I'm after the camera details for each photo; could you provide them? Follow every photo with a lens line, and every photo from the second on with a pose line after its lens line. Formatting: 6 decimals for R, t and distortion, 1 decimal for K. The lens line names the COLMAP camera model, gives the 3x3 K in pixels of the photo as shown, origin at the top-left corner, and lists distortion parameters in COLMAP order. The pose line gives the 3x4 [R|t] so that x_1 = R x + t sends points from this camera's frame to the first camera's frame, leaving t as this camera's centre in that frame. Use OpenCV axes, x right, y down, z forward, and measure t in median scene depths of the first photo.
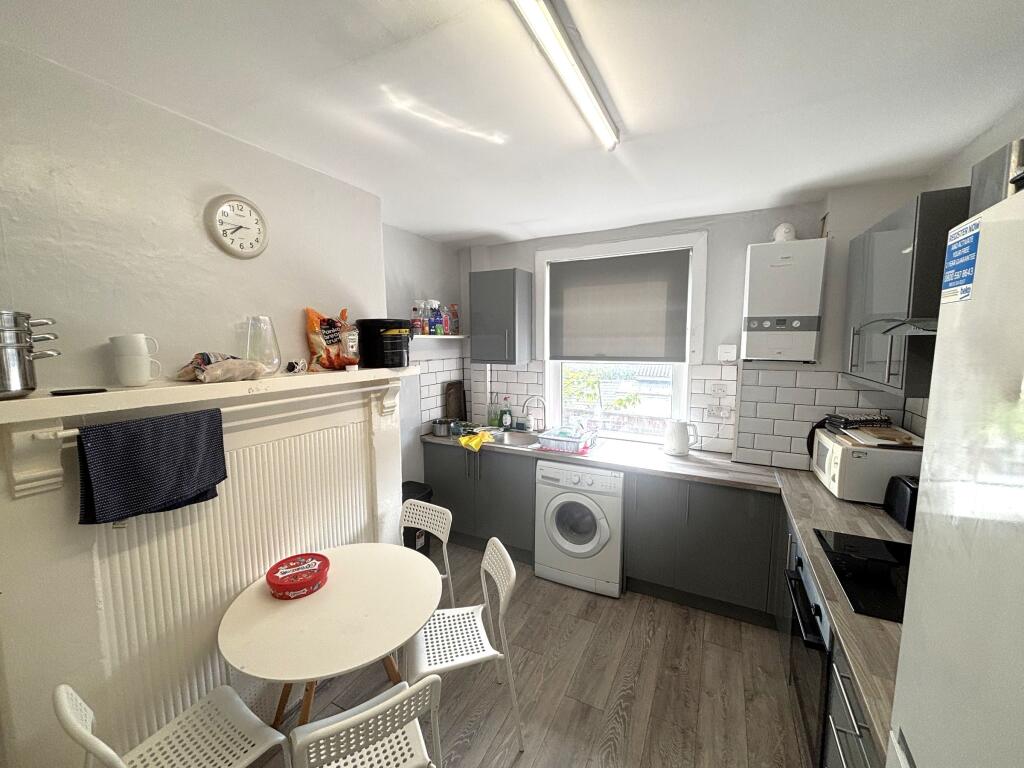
lens RADIAL K [[402.9, 0, 512.0], [0, 402.9, 384.0], [0, 0, 1]] dist [-0.025735, 0.000102]
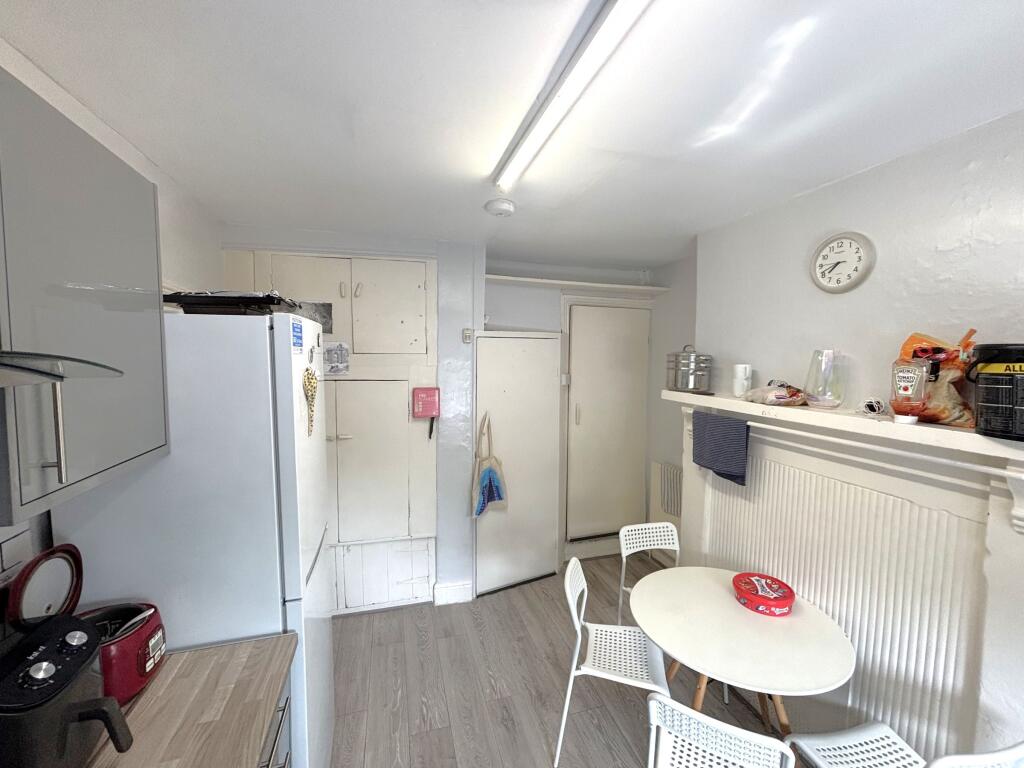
lens RADIAL K [[406.9, 0, 512.0], [0, 406.9, 384.0], [0, 0, 1]] dist [0.003512, -0.000018]
pose [[-0.717532, 0.047622, -0.694896, 0.246689], [-0.083241, 0.984647, 0.153431, -0.065604], [0.691534, 0.167936, -0.702551, 0.443217]]
